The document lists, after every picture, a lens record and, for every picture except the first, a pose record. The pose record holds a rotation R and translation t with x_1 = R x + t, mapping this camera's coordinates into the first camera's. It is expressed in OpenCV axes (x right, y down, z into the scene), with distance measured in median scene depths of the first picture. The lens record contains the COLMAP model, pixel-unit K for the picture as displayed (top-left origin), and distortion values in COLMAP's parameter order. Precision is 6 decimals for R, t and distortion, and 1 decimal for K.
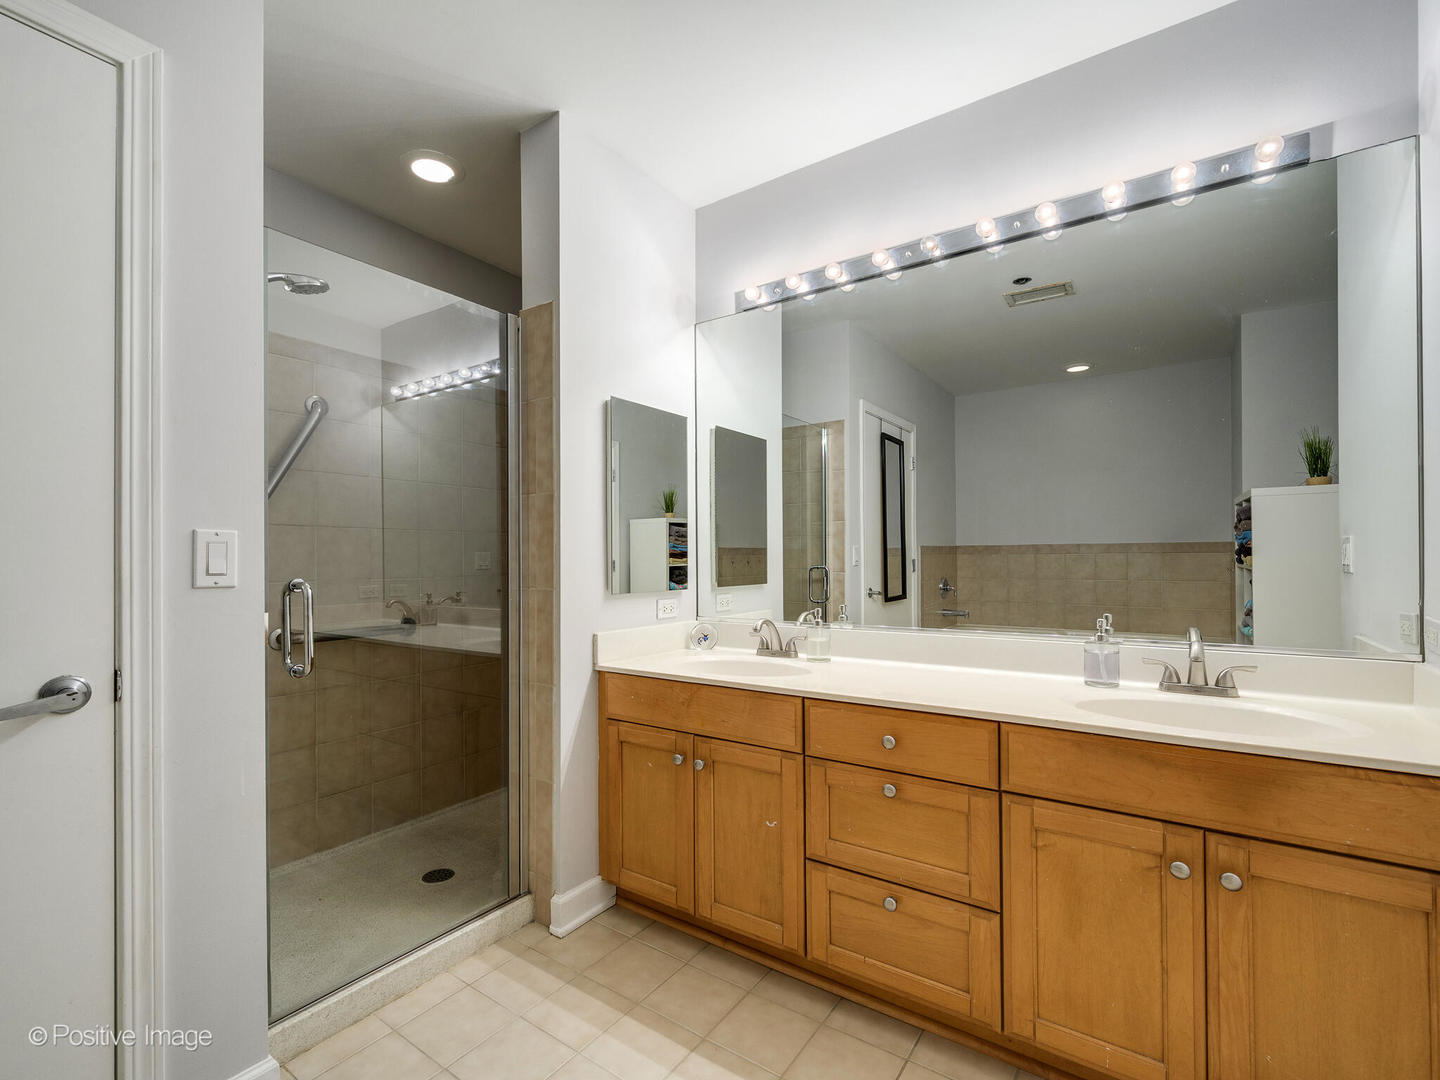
lens RADIAL K [[646.0, 0, 715.0], [0, 646.0, 550.5], [0, 0, 1]] dist [-0.000540, 0.000027]
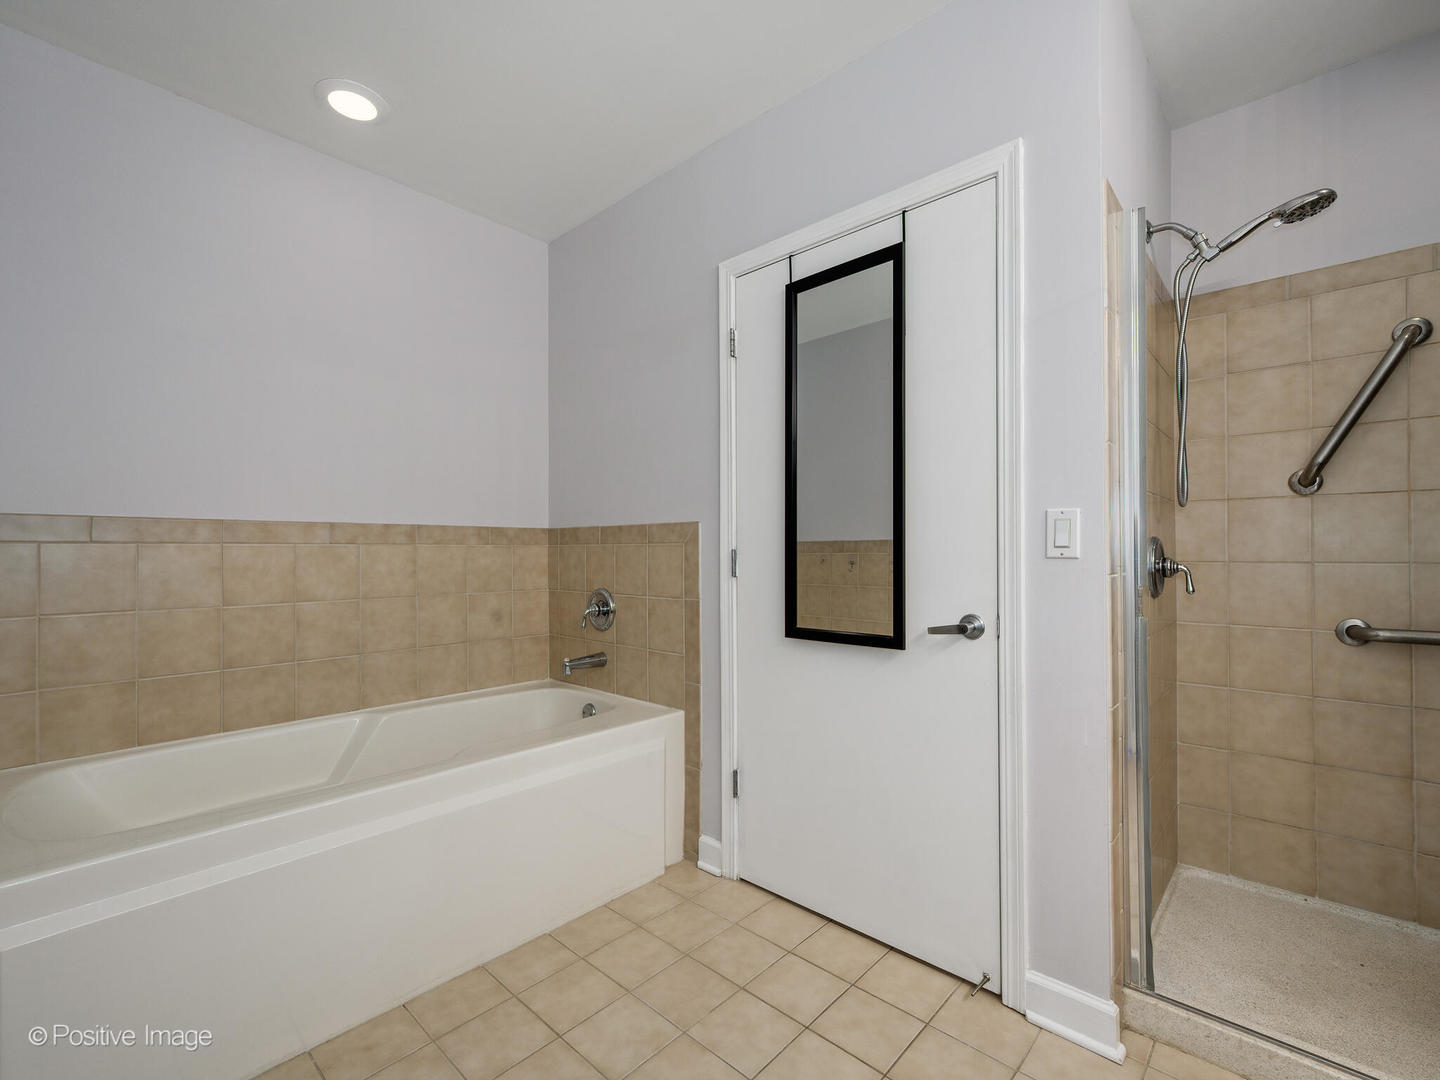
lens RADIAL K [[646.0, 0, 715.0], [0, 646.0, 550.5], [0, 0, 1]] dist [-0.000540, 0.000027]
pose [[-0.151110, -0.000380, -0.988517, 0.482557], [0.012064, 0.999925, -0.002228, 0.039085], [0.988443, -0.012262, -0.151094, 0.561591]]
